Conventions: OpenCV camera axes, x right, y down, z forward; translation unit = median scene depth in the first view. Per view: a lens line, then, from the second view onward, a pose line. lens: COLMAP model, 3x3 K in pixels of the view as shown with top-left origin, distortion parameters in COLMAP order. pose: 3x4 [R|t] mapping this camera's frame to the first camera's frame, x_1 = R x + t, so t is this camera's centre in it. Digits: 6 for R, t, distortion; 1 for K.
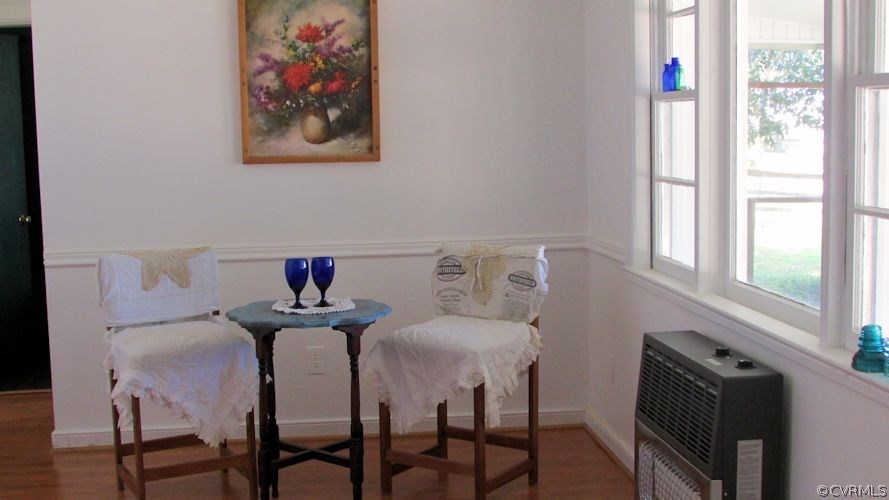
lens RADIAL K [[1220.3, 0, 445.0], [0, 1220.3, 250.3], [0, 0, 1]] dist [-0.135580, 0.000000]
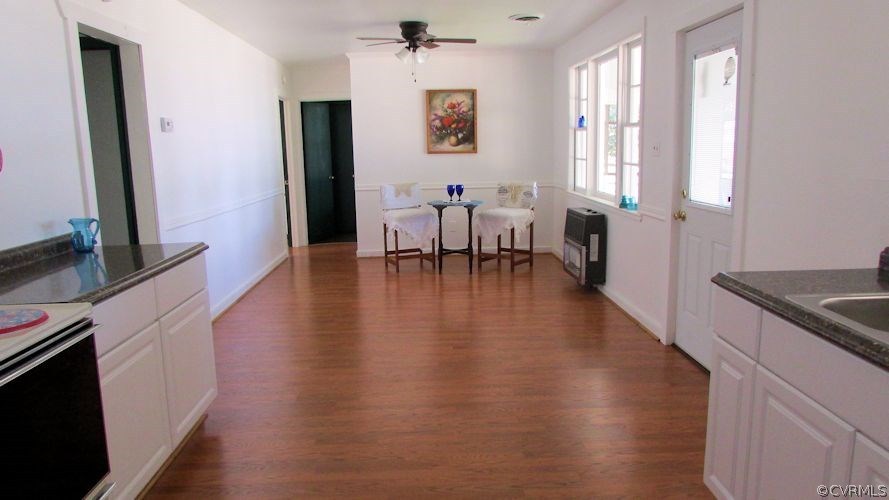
lens RADIAL K [[685.9, 0, 447.5], [0, 685.9, 249.9], [0, 0, 1]] dist [-0.065180, -0.000103]
pose [[0.997576, 0.011473, -0.068638, -0.013344], [-0.007921, 0.998626, 0.051805, 0.072470], [0.069138, -0.051136, 0.996296, -0.610859]]
